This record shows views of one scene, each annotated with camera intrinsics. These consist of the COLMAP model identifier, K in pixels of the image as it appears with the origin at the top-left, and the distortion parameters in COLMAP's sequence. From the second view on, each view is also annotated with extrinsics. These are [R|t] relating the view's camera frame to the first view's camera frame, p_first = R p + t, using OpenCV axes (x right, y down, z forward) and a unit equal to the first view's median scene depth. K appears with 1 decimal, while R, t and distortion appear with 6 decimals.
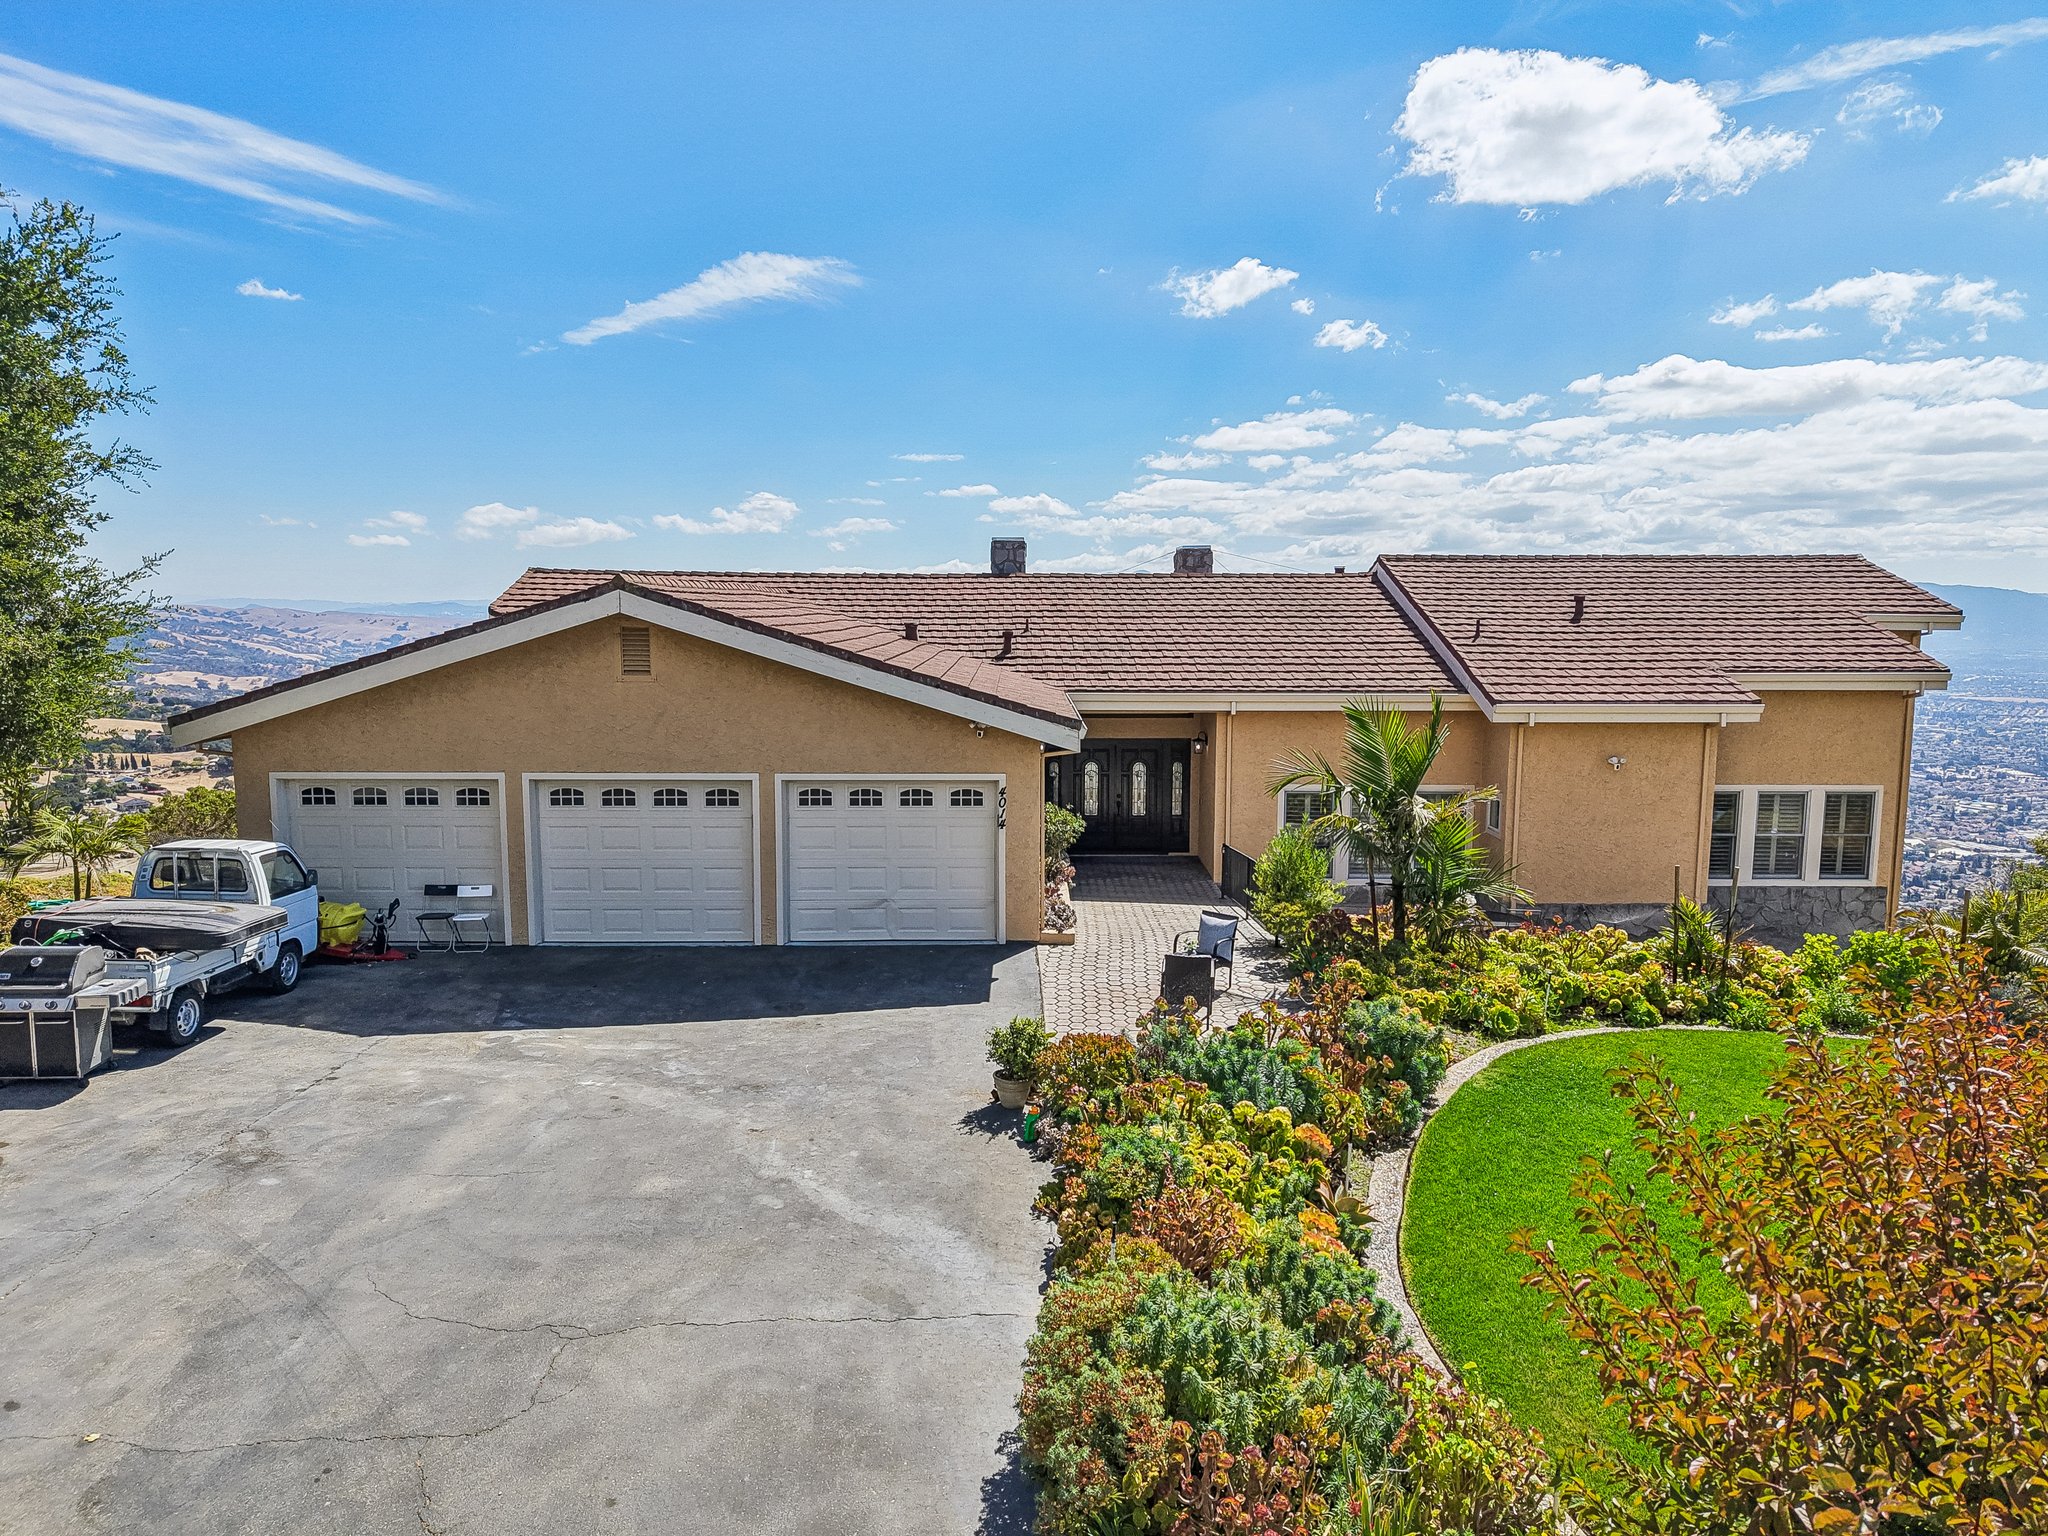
lens RADIAL K [[1388.3, 0, 1022.4], [0, 1388.3, 695.8], [0, 0, 1]] dist [0.001179, -0.004910]
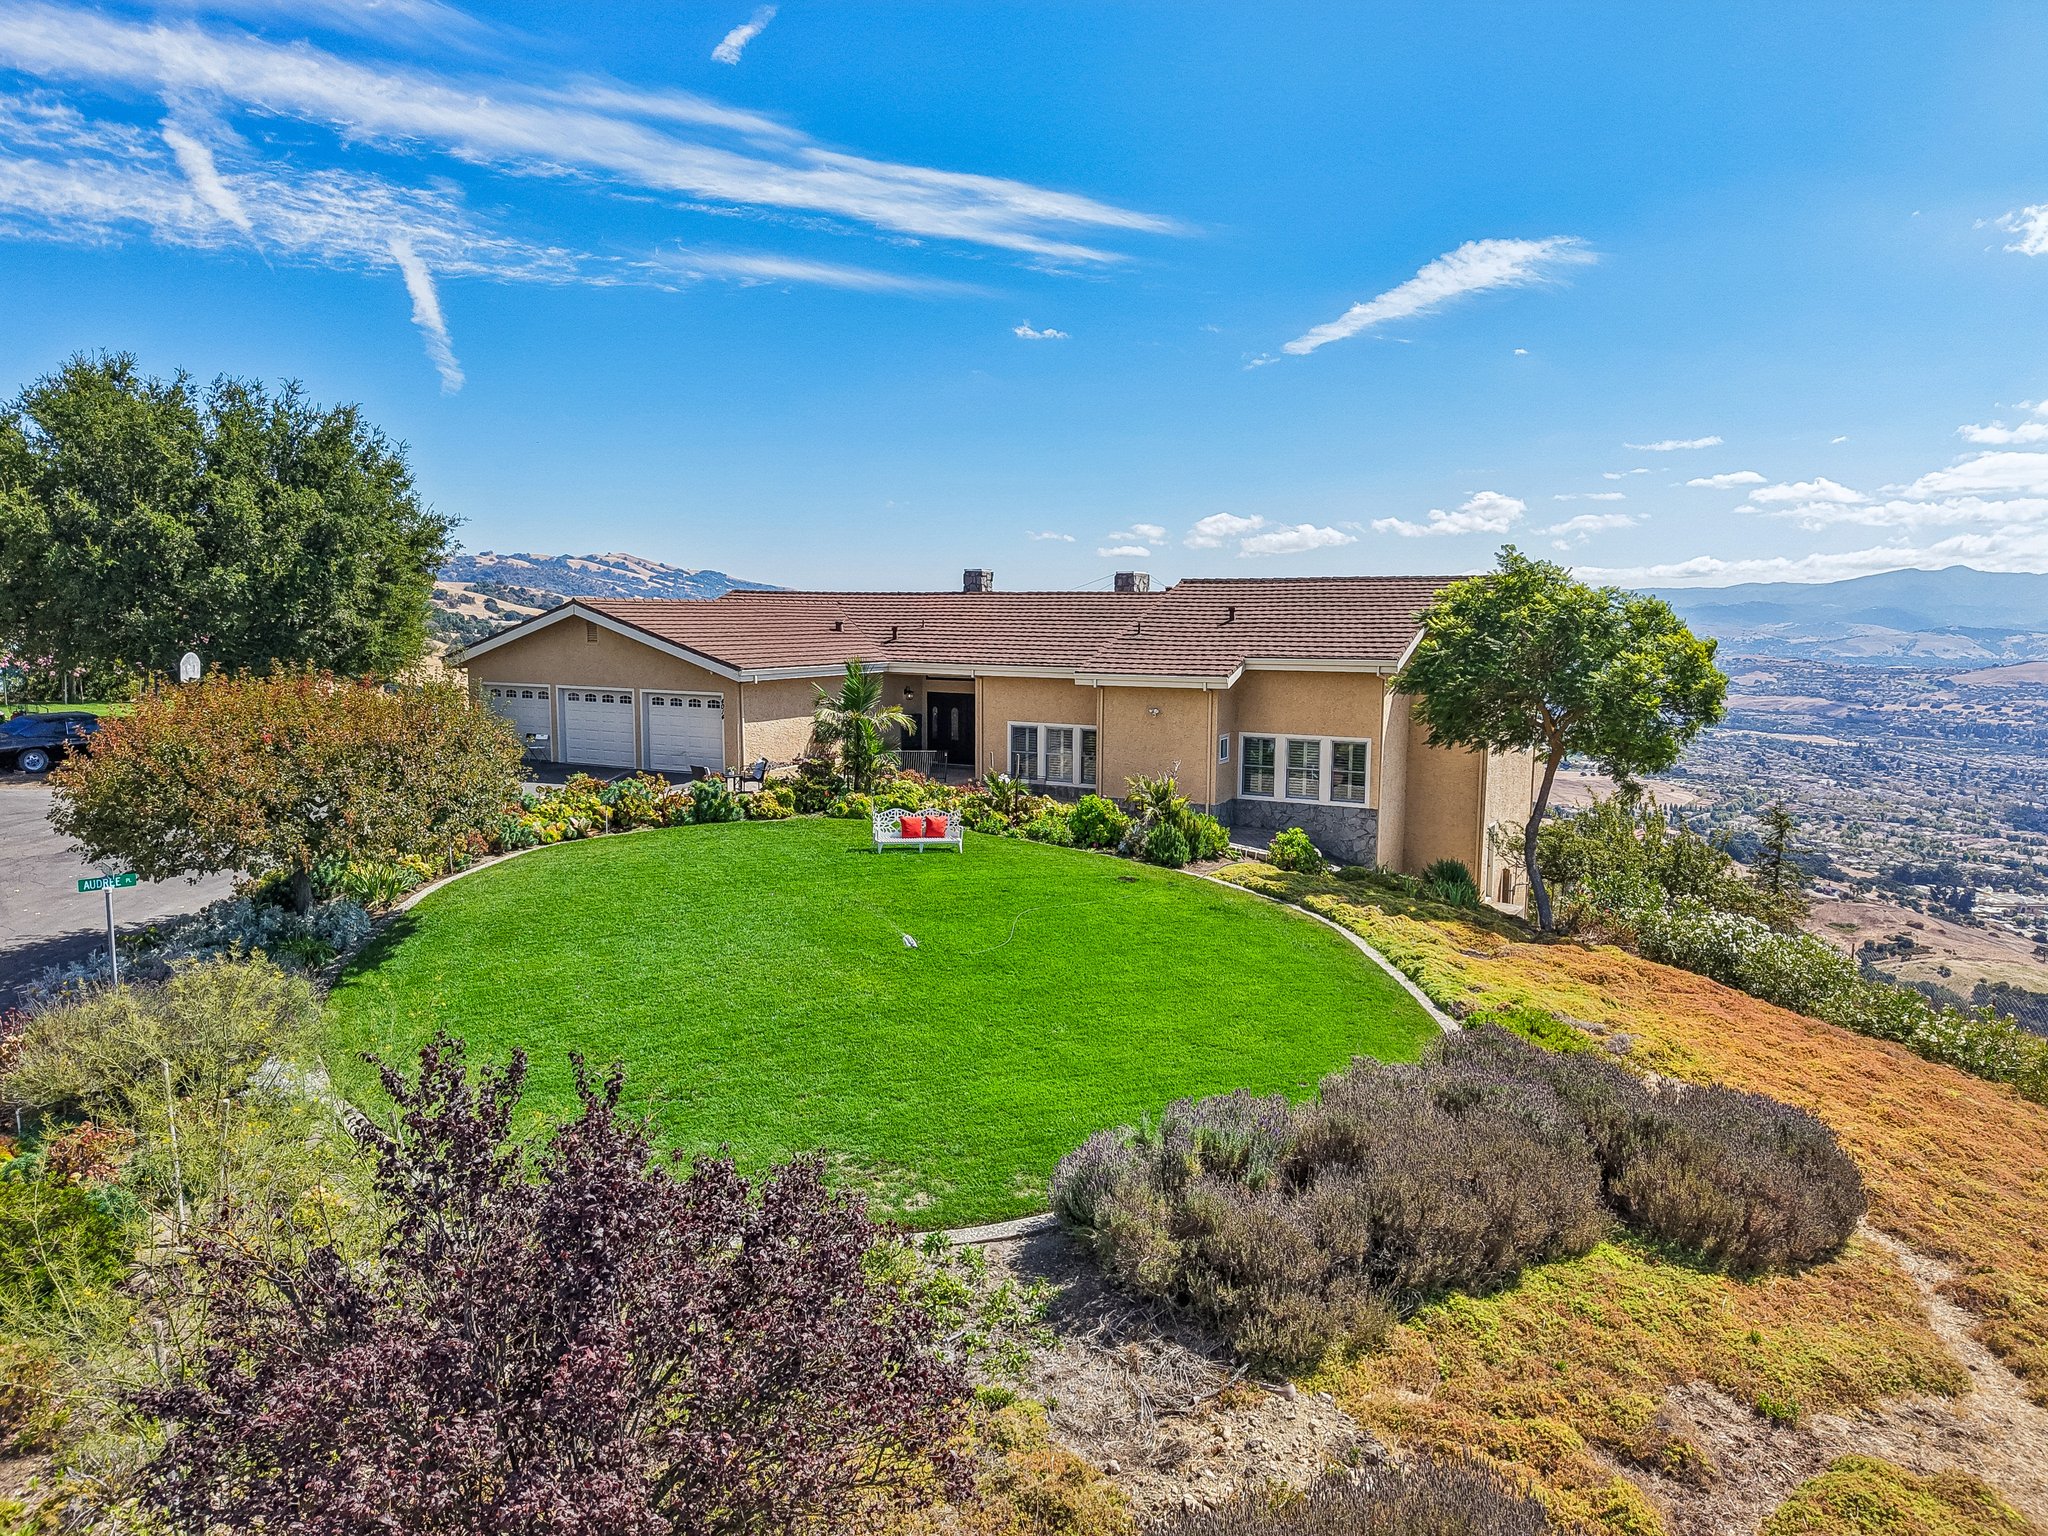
lens RADIAL K [[1372.1, 0, 1017.8], [0, 1372.1, 766.7], [0, 0, 1]] dist [0.042232, -0.045631]
pose [[0.874447, 0.056944, -0.481767, 0.925752], [-0.033459, 0.997802, 0.057207, 0.023114], [0.483965, -0.033905, 0.874430, -0.402158]]
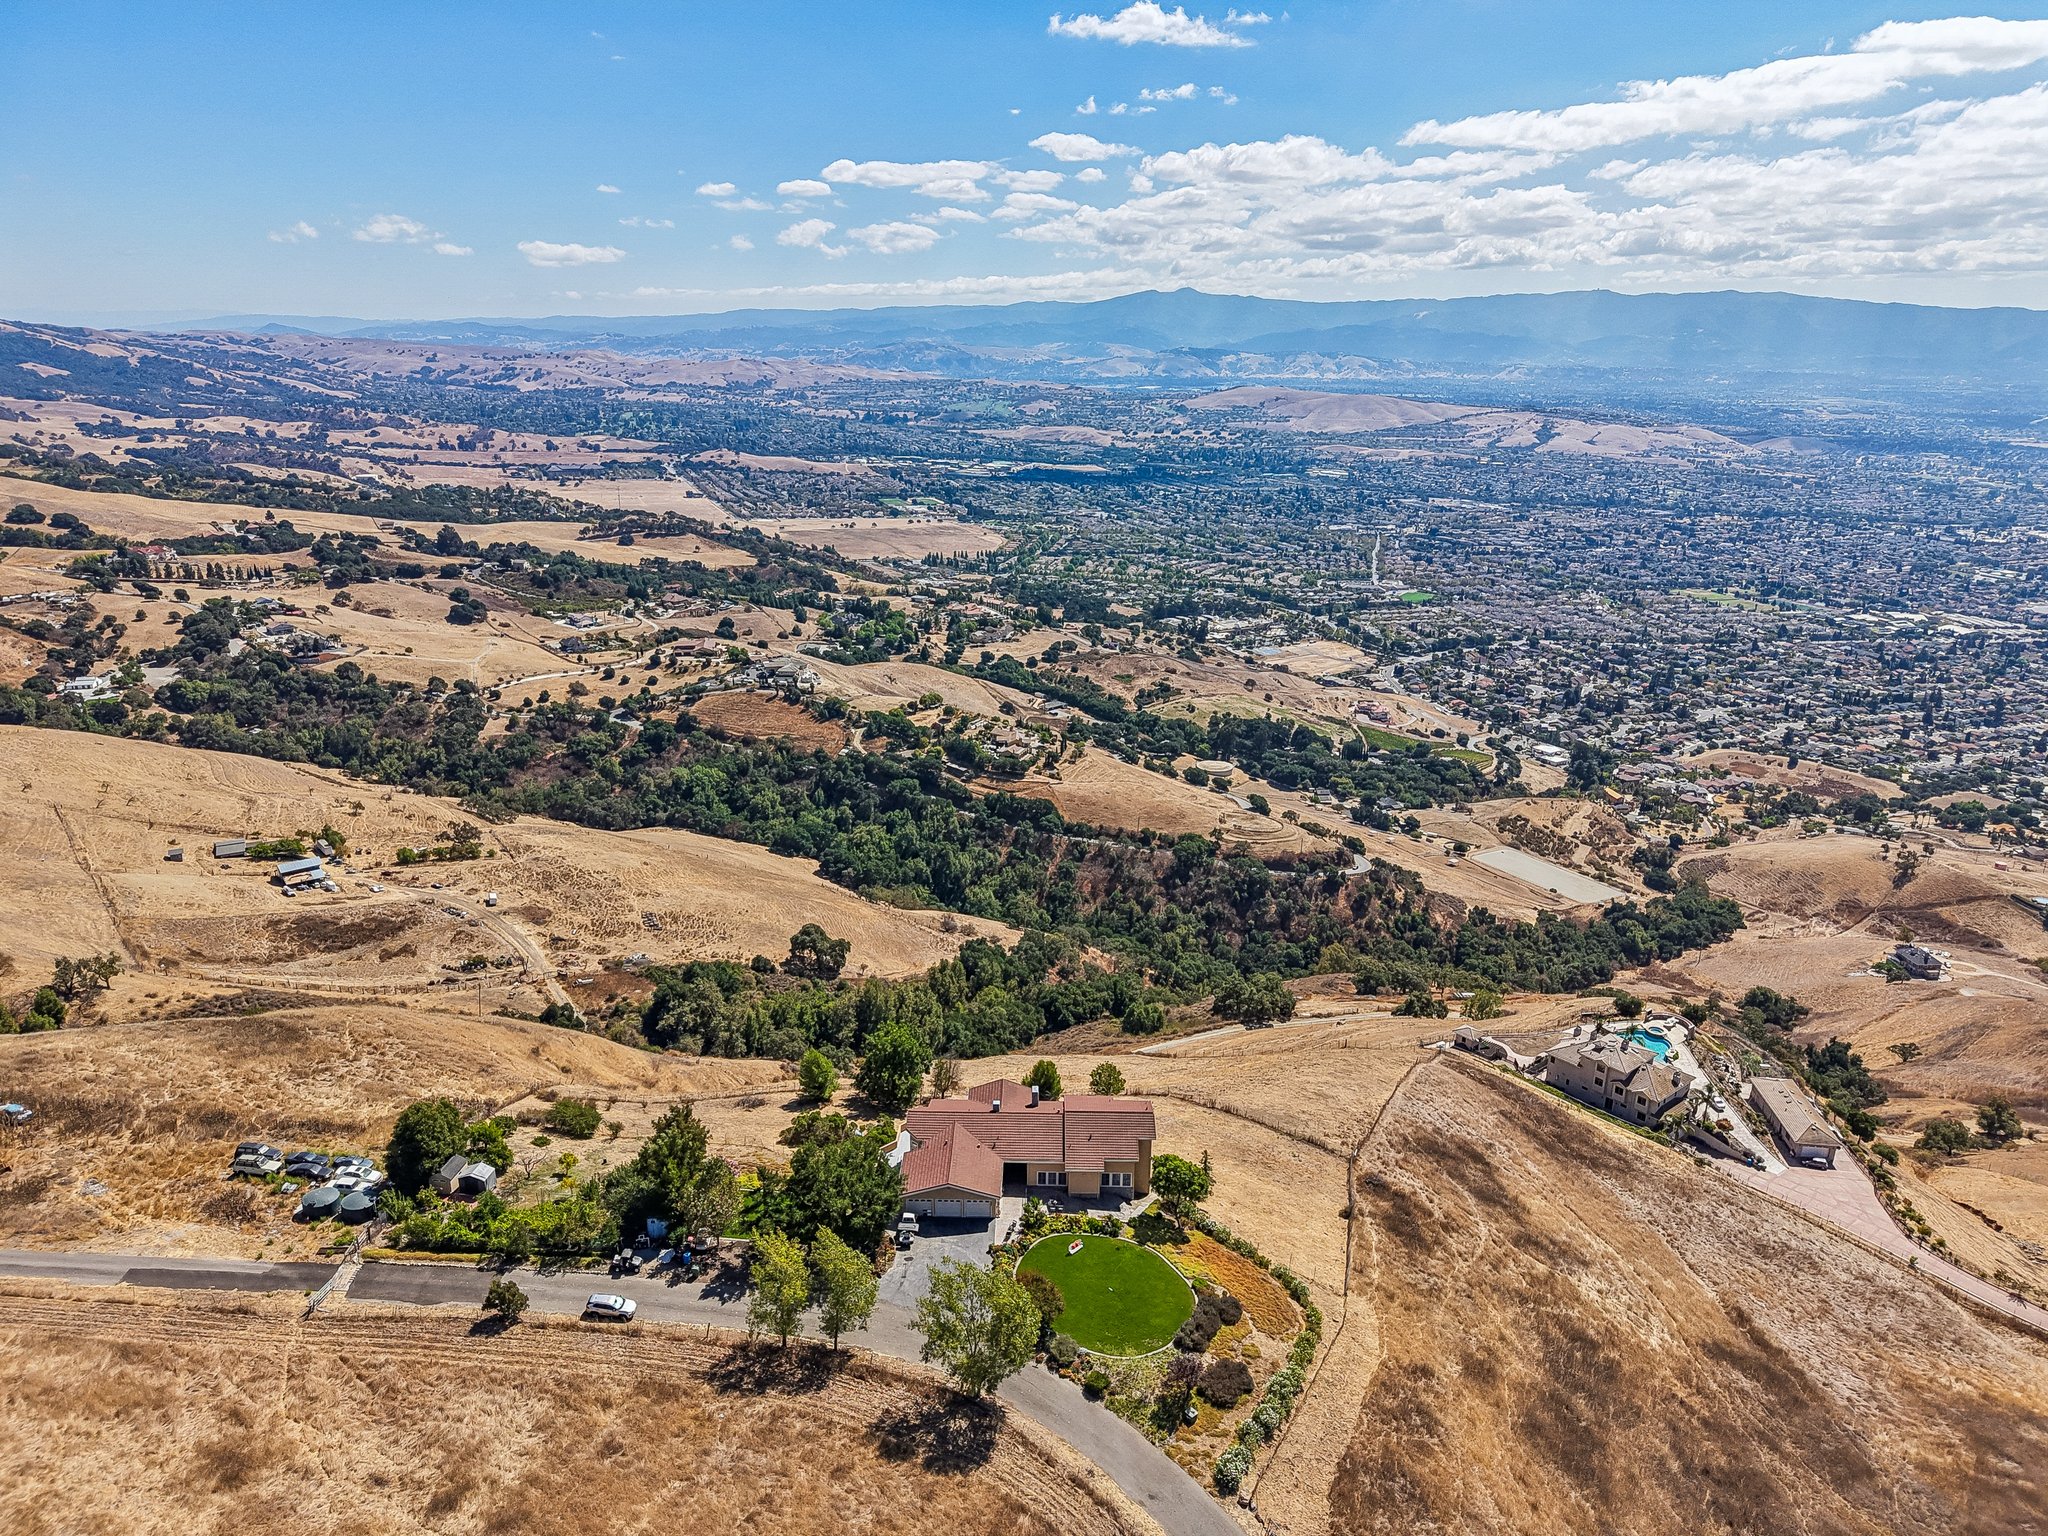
lens RADIAL K [[1399.7, 0, 1012.6], [0, 1399.7, 770.6], [0, 0, 1]] dist [0.022115, -0.008486]
pose [[0.999528, 0.014296, -0.027194, 0.213070], [-0.006992, 0.967762, 0.251770, -3.084644], [0.029917, -0.251461, 0.967405, -4.409813]]
